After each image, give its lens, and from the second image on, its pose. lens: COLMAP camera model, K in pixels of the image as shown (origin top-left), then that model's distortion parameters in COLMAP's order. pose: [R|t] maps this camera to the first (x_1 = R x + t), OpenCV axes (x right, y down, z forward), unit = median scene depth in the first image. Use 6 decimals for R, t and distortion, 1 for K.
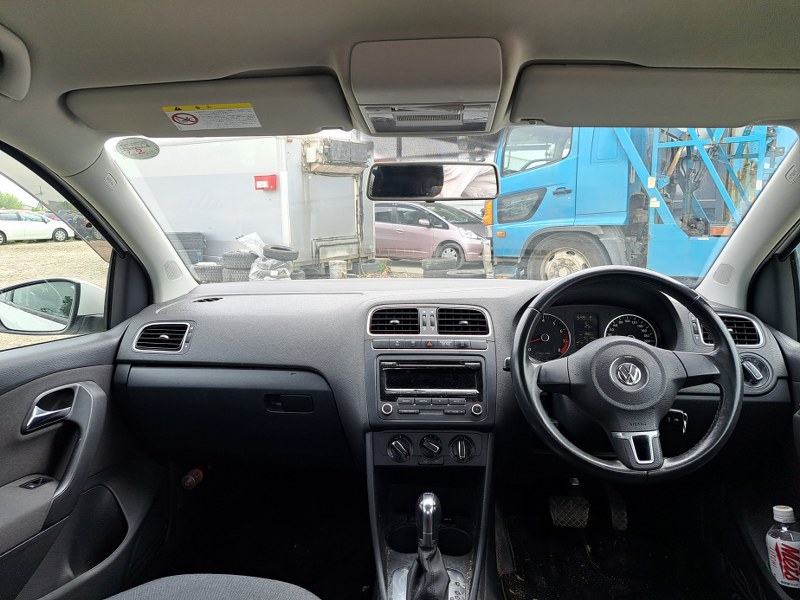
lens RADIAL K [[578.7, 0, 389.1], [0, 578.7, 300.1], [0, 0, 1]] dist [0.023478, -0.005024]
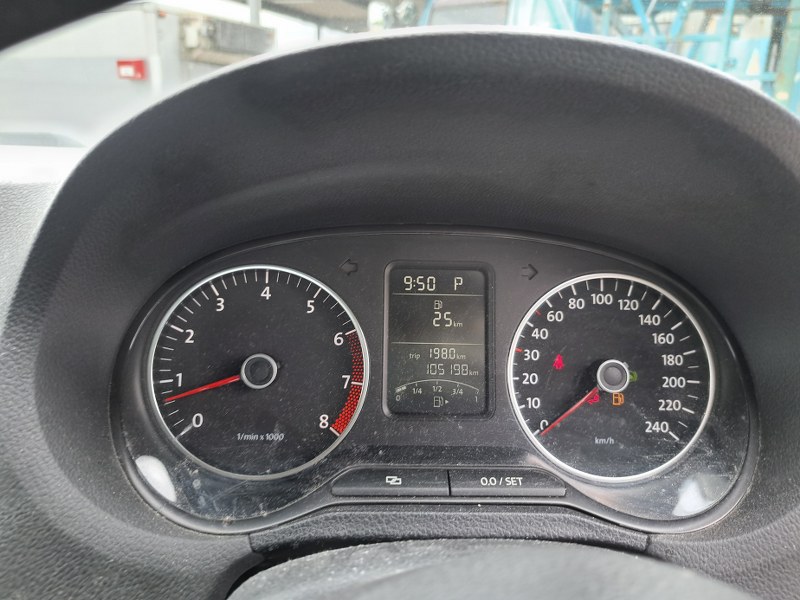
lens RADIAL K [[609.1, 0, 400.0], [0, 609.1, 300.0], [0, 0, 1]] dist [0.068026, -0.084266]
pose [[0.990625, 0.002217, 0.136590, 0.304181], [-0.018671, 0.992683, 0.119298, 0.007079], [-0.135327, -0.120730, 0.983418, 0.794295]]
